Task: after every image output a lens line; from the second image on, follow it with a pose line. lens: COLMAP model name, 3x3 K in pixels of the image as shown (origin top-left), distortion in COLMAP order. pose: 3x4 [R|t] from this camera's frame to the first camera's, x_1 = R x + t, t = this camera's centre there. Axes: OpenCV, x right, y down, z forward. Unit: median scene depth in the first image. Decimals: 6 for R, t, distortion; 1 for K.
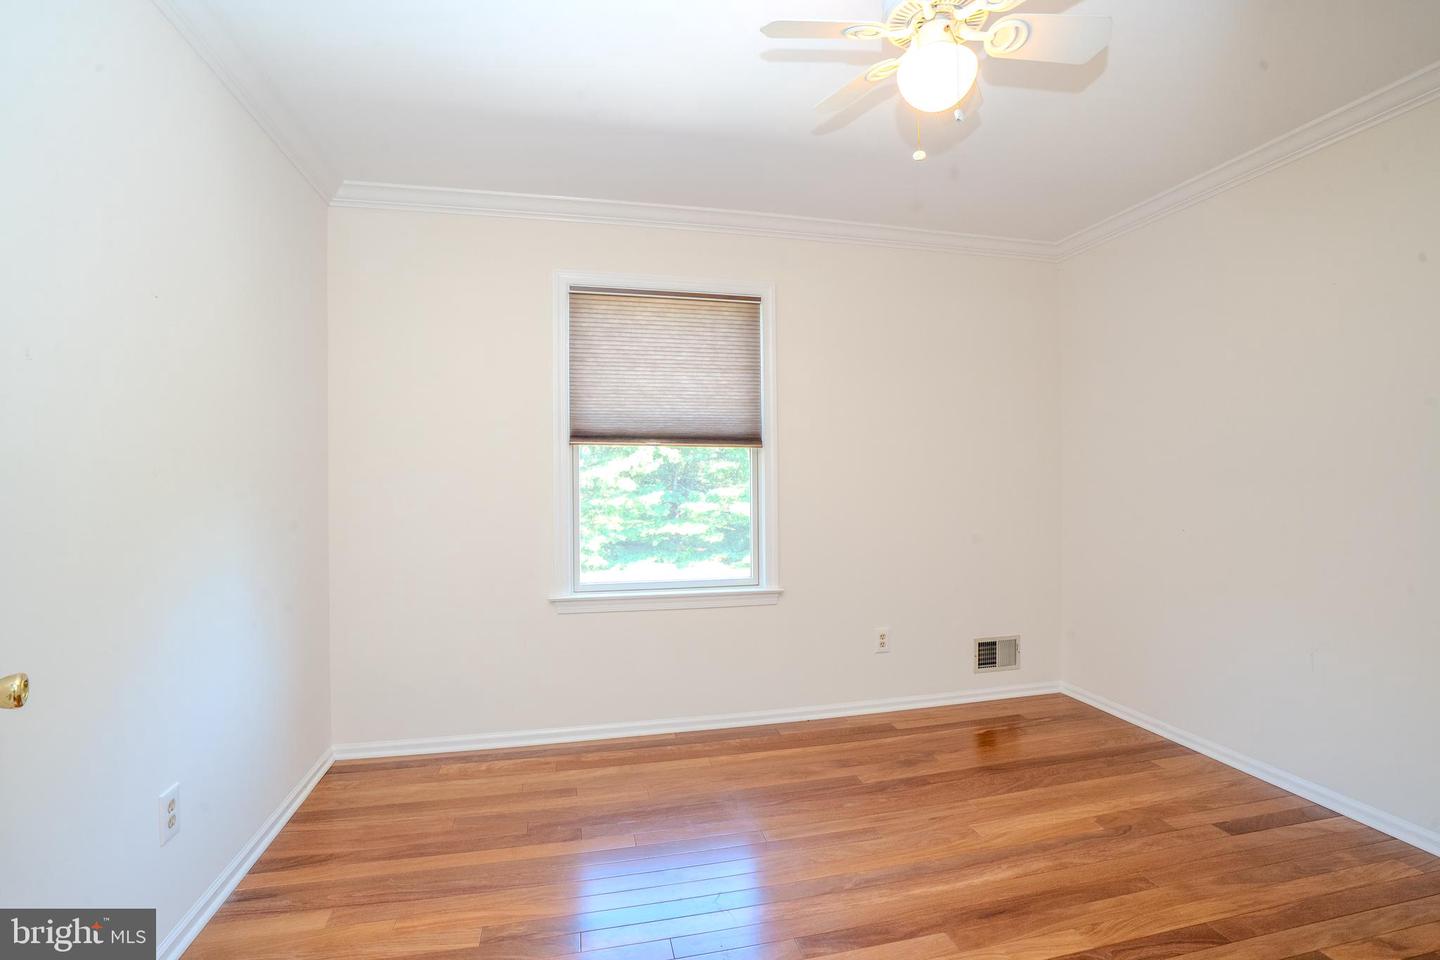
lens RADIAL K [[668.3, 0, 722.3], [0, 668.3, 479.3], [0, 0, 1]] dist [-0.044975, 0.013694]
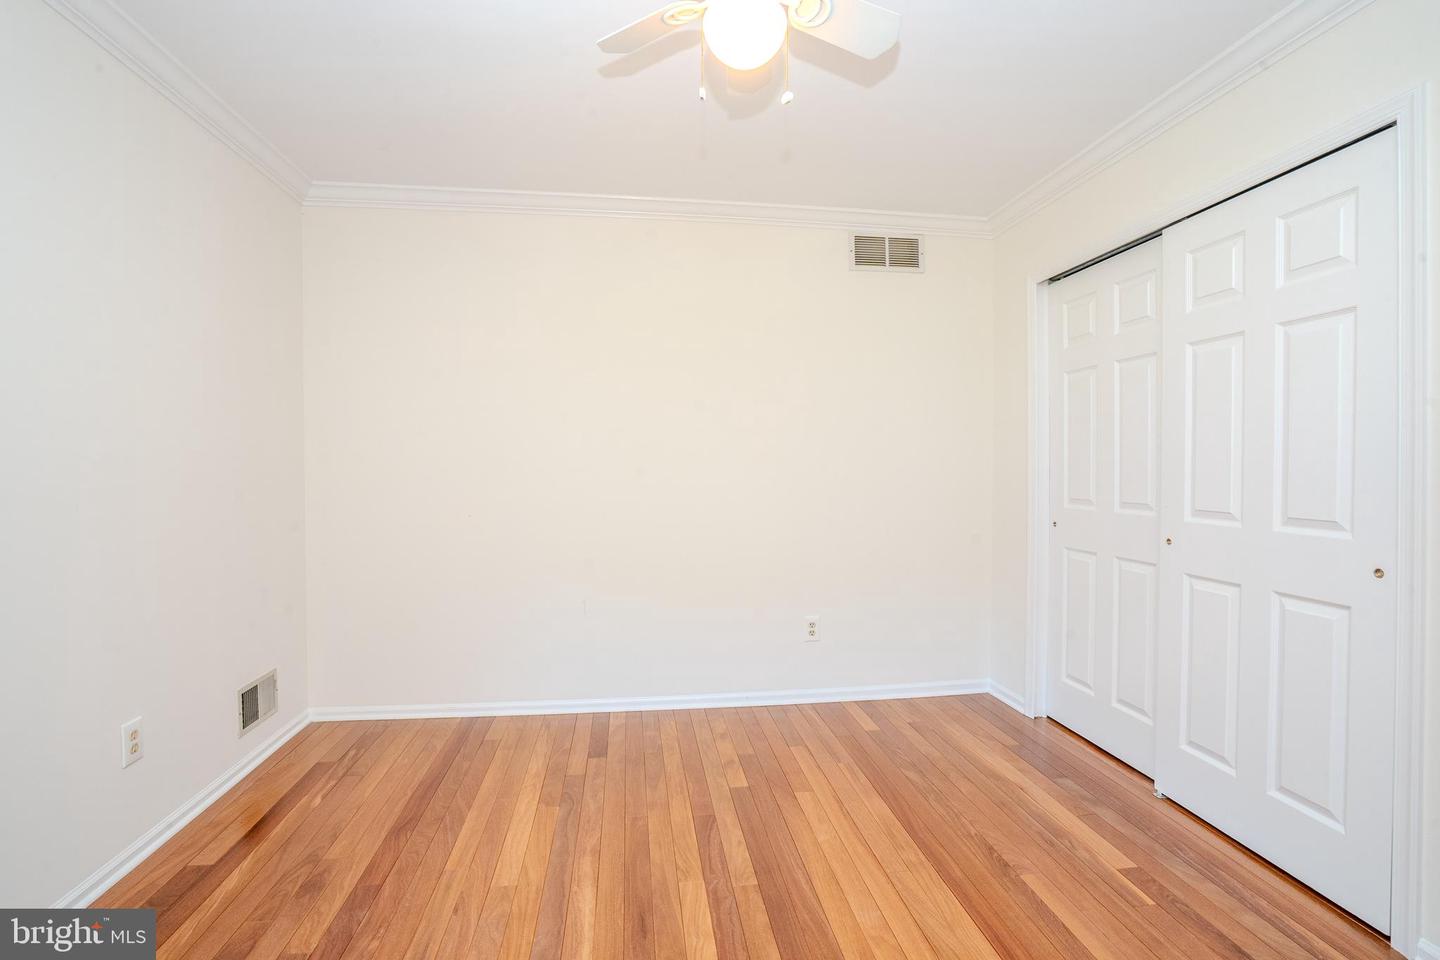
lens RADIAL K [[668.3, 0, 721.9], [0, 668.3, 475.2], [0, 0, 1]] dist [-0.044975, 0.013694]
pose [[0.090769, -0.015547, 0.995751, -0.364622], [-0.001234, 0.999876, 0.015724, -0.004414], [-0.995871, -0.002656, 0.090739, 0.563670]]
